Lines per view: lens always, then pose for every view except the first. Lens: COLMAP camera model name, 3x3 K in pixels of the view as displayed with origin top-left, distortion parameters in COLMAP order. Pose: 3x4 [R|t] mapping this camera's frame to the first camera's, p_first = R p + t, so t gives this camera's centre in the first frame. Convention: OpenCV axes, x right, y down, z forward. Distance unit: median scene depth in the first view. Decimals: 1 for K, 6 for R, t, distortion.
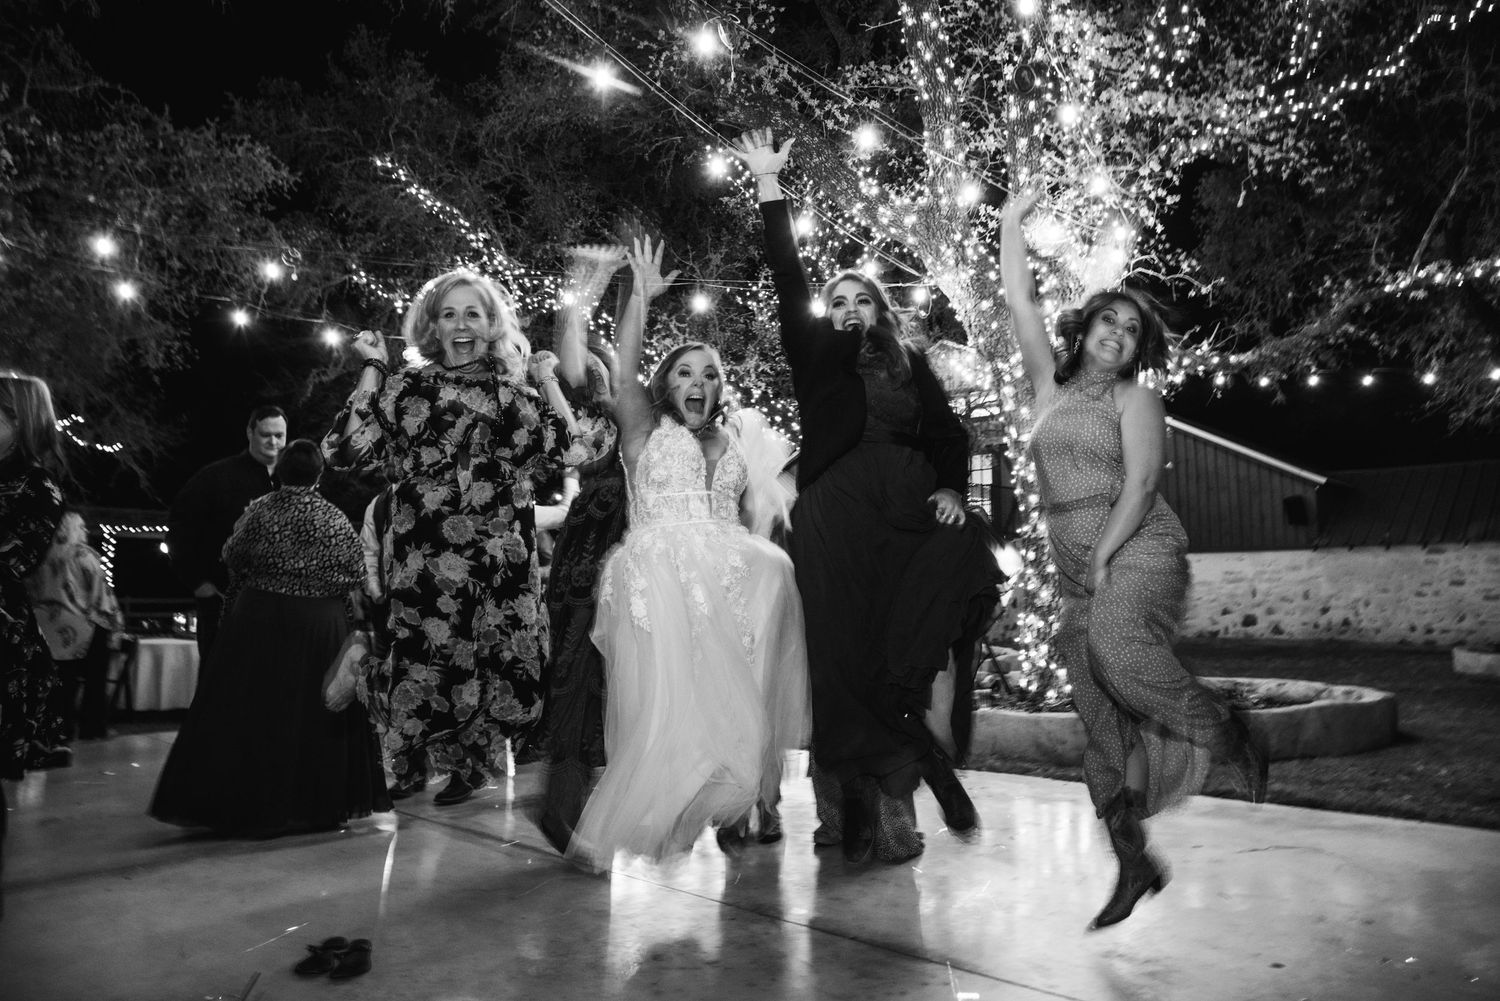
lens RADIAL K [[1017.7, 0, 750.0], [0, 1017.7, 500.5], [0, 0, 1]] dist [-0.128984, 0.097324]
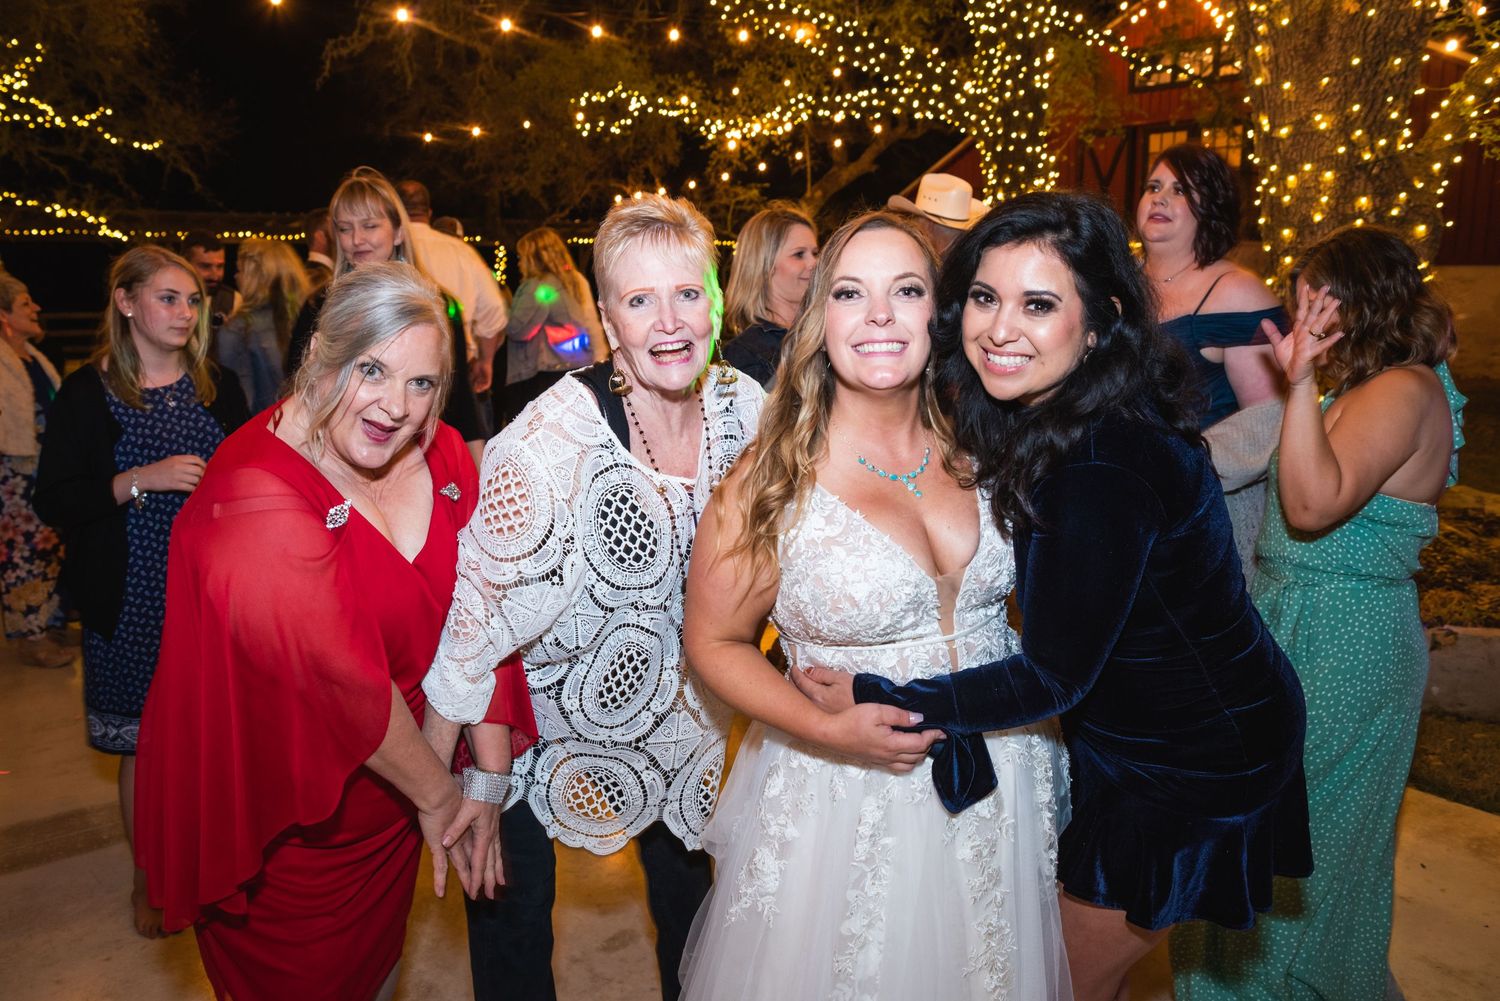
lens RADIAL K [[1136.8, 0, 750.0], [0, 1136.8, 500.5], [0, 0, 1]] dist [-0.122928, 0.098351]
pose [[0.985527, 0.034592, -0.165954, 0.038683], [0.012797, 0.960985, 0.276305, -0.019068], [0.169038, -0.274430, 0.946633, 0.134341]]
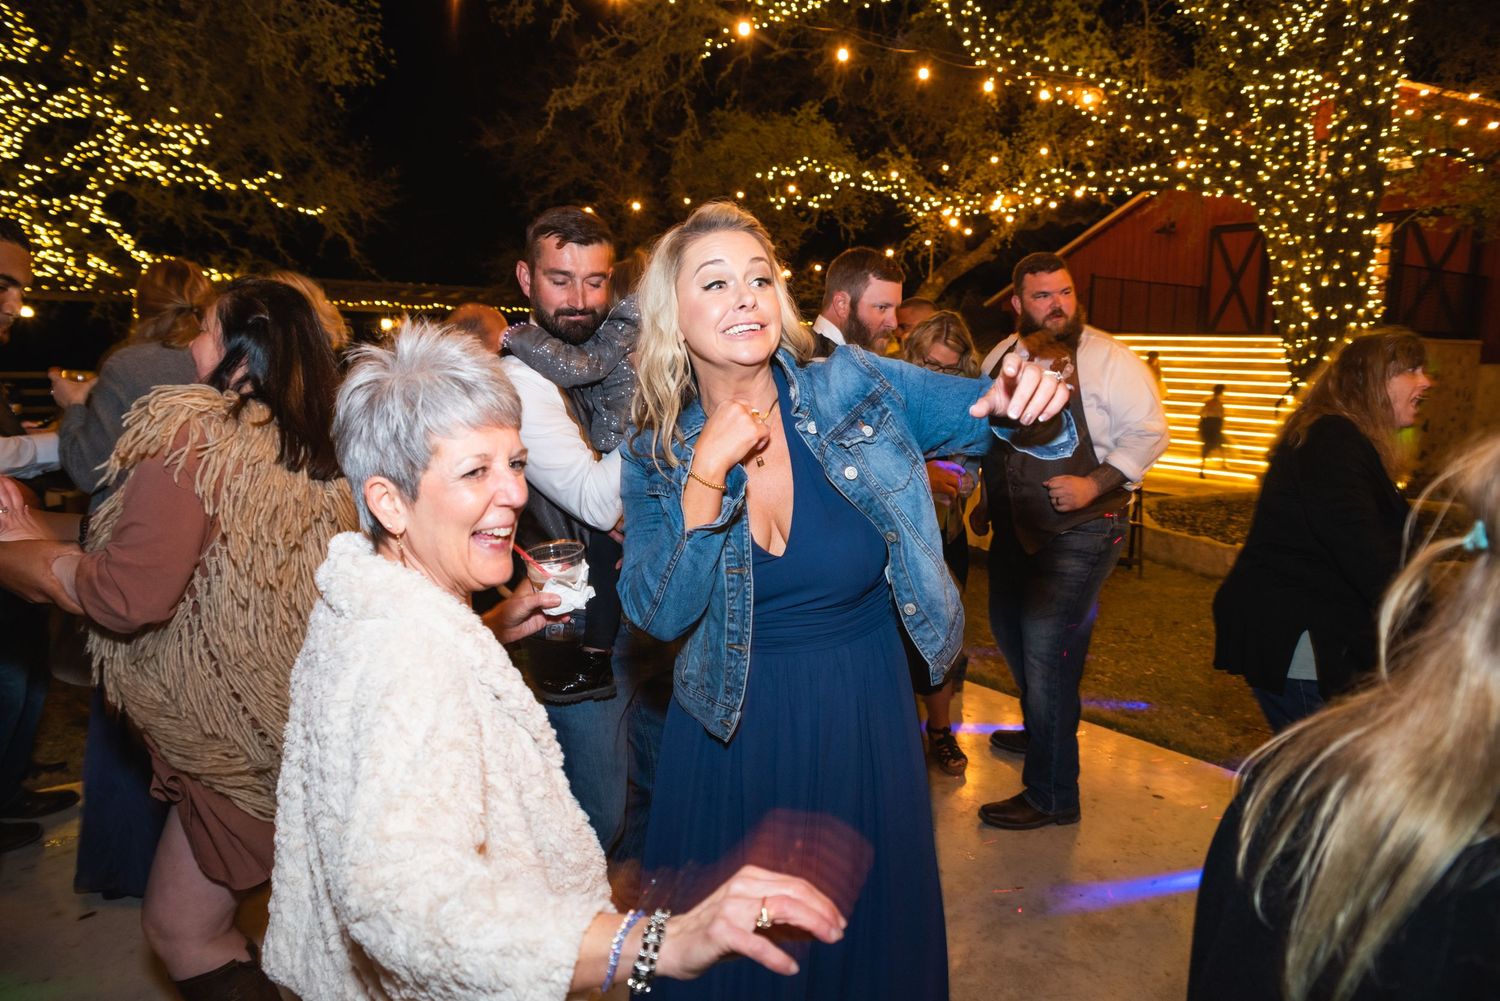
lens RADIAL K [[1017.7, 0, 750.0], [0, 1017.7, 500.5], [0, 0, 1]] dist [-0.128984, 0.097324]
pose [[0.979997, 0.054194, -0.191492, -0.145264], [-0.009853, 0.974241, 0.225293, -0.008038], [0.198768, -0.218900, 0.955287, 0.276833]]
